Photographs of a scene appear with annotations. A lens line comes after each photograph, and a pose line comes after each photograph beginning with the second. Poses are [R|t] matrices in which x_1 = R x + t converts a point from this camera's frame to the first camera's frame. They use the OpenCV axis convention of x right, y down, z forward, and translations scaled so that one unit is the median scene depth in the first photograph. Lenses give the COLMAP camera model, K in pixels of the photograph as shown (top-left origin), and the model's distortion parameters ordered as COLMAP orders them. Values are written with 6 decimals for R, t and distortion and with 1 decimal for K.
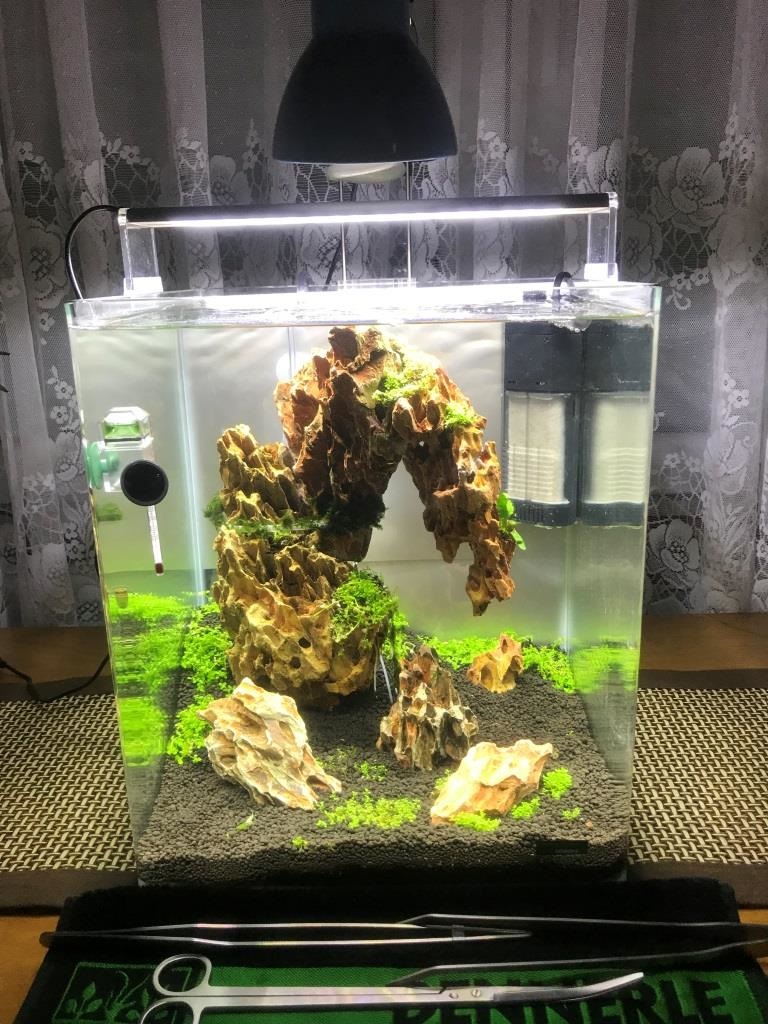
lens RADIAL K [[819.6, 0, 384.0], [0, 819.6, 512.0], [0, 0, 1]] dist [-0.001903, -0.005910]
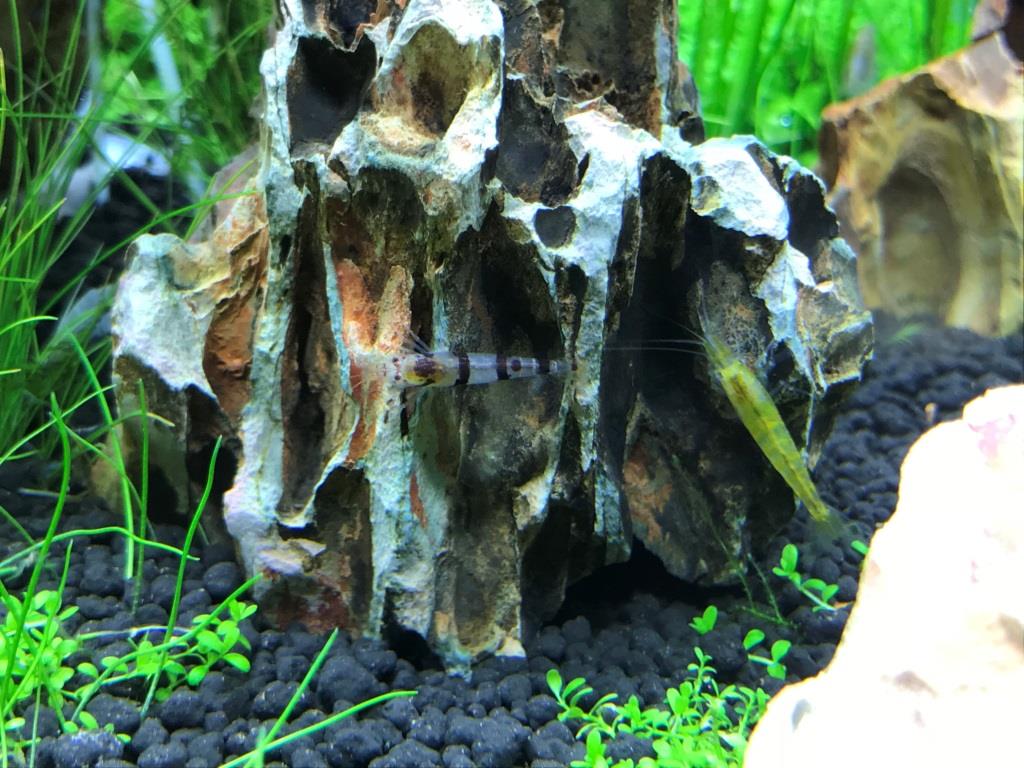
lens RADIAL K [[1629.2, 0, 530.8], [0, 1629.2, 312.1], [0, 0, 1]] dist [1.036952, -8.795139]
pose [[0.993940, 0.022183, 0.107667, 0.031398], [-0.028789, 0.997771, 0.060201, 0.250966], [-0.106091, -0.062936, 0.992363, 0.762668]]
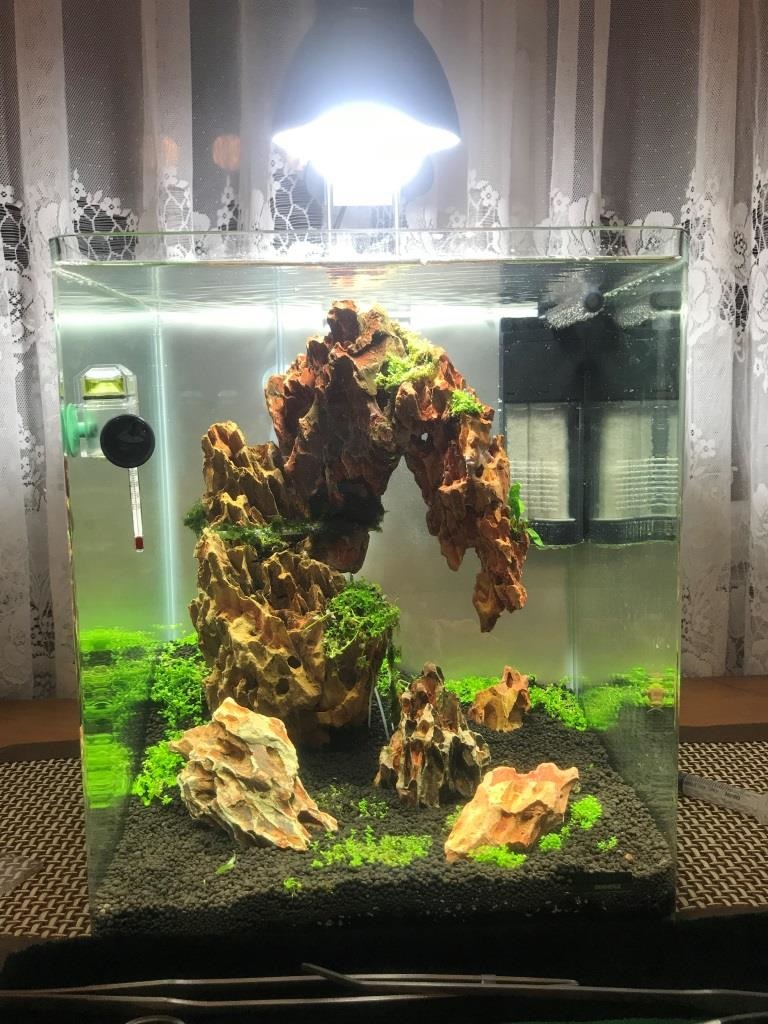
lens RADIAL K [[815.3, 0, 384.1], [0, 815.3, 508.0], [0, 0, 1]] dist [-0.005139, 0.013354]
pose [[0.998542, 0.002688, 0.053919, -0.049032], [0.005701, 0.987924, -0.154833, 0.135925], [-0.053684, 0.154915, 0.986468, 0.099473]]
